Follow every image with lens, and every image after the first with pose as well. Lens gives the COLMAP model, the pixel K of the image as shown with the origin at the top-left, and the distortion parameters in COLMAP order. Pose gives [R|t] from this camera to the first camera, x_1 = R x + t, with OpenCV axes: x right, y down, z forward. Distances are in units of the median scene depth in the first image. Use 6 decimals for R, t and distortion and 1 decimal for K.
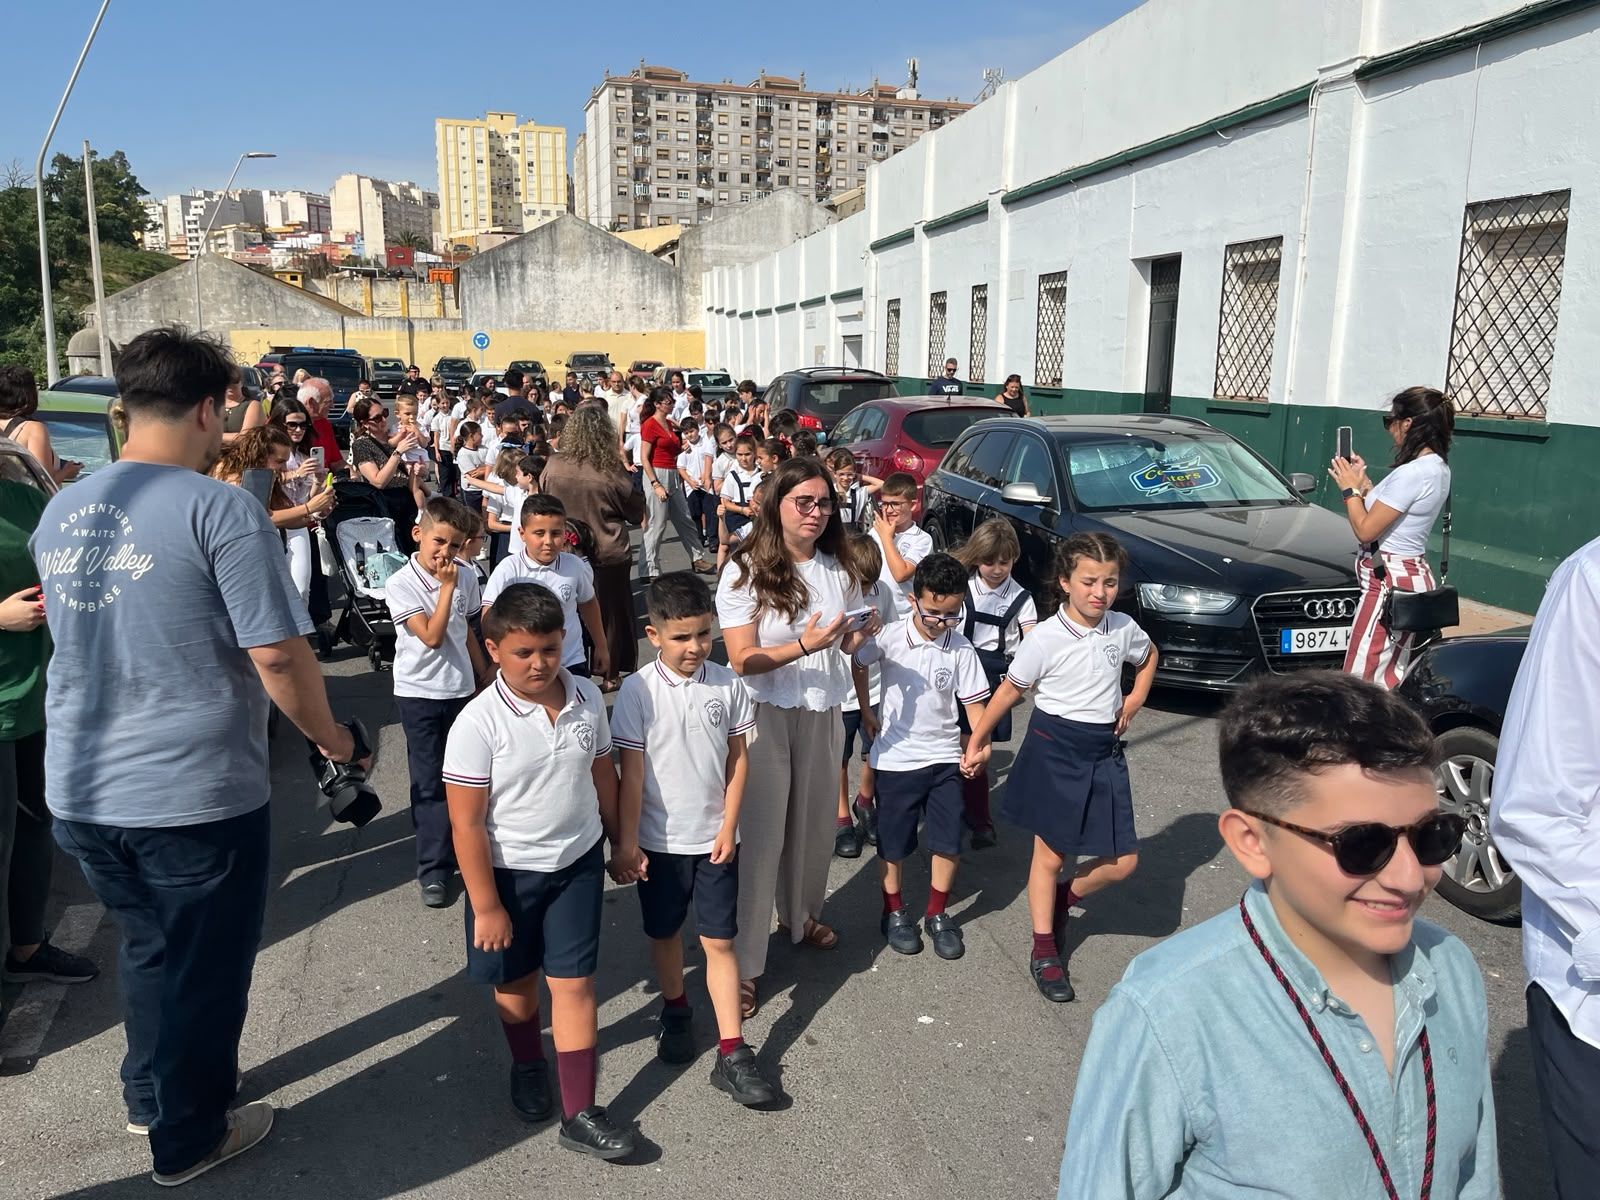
lens RADIAL K [[1213.0, 0, 802.4], [0, 1213.0, 593.4], [0, 0, 1]] dist [0.048668, -0.061226]
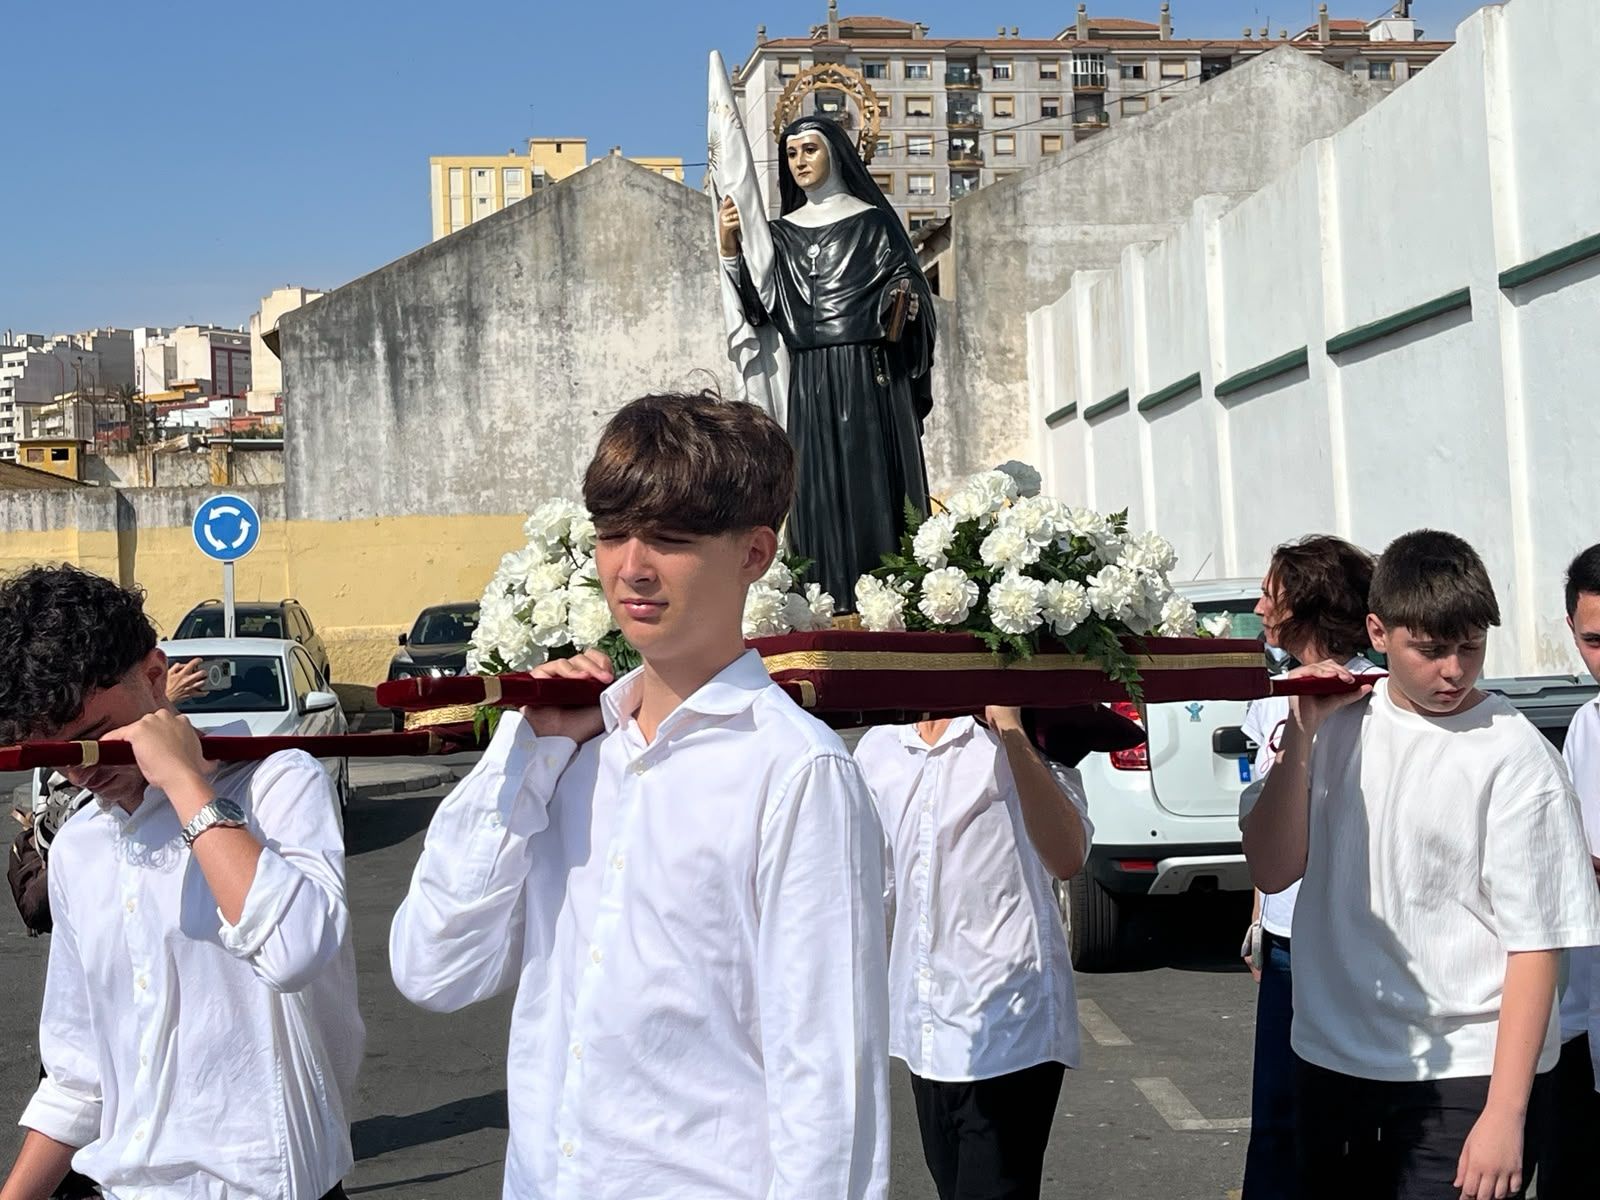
lens RADIAL K [[2387.3, 0, 790.2], [0, 2387.3, 594.4], [0, 0, 1]] dist [0.192329, -1.019669]
pose [[0.988066, -0.040418, -0.148634, -0.015125], [0.010933, 0.980928, -0.194064, -0.019981], [0.153643, 0.190123, 0.969663, 0.112915]]
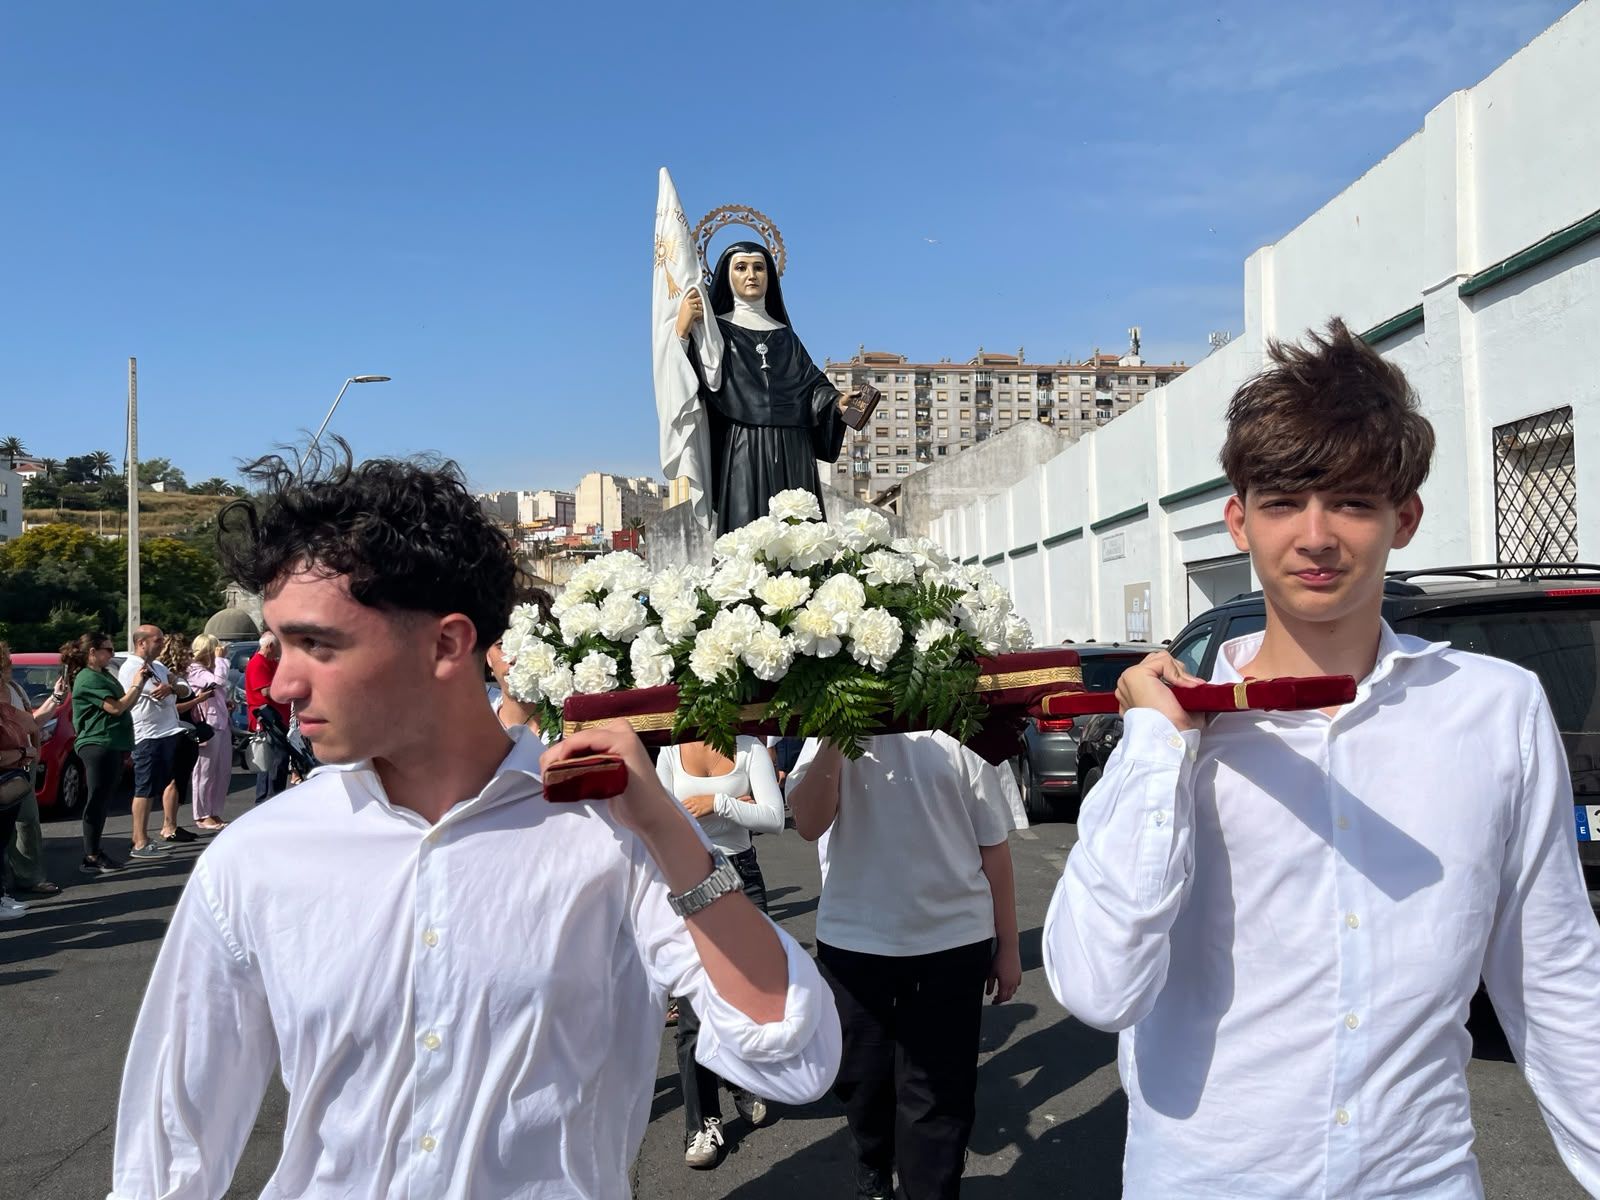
lens RADIAL K [[1213.0, 0, 802.4], [0, 1213.0, 593.4], [0, 0, 1]] dist [0.048668, -0.061226]
pose [[0.983891, -0.029846, -0.176261, -0.006699], [-0.009896, 0.975360, -0.220396, -0.009496], [0.178496, 0.218590, 0.959353, 0.058416]]
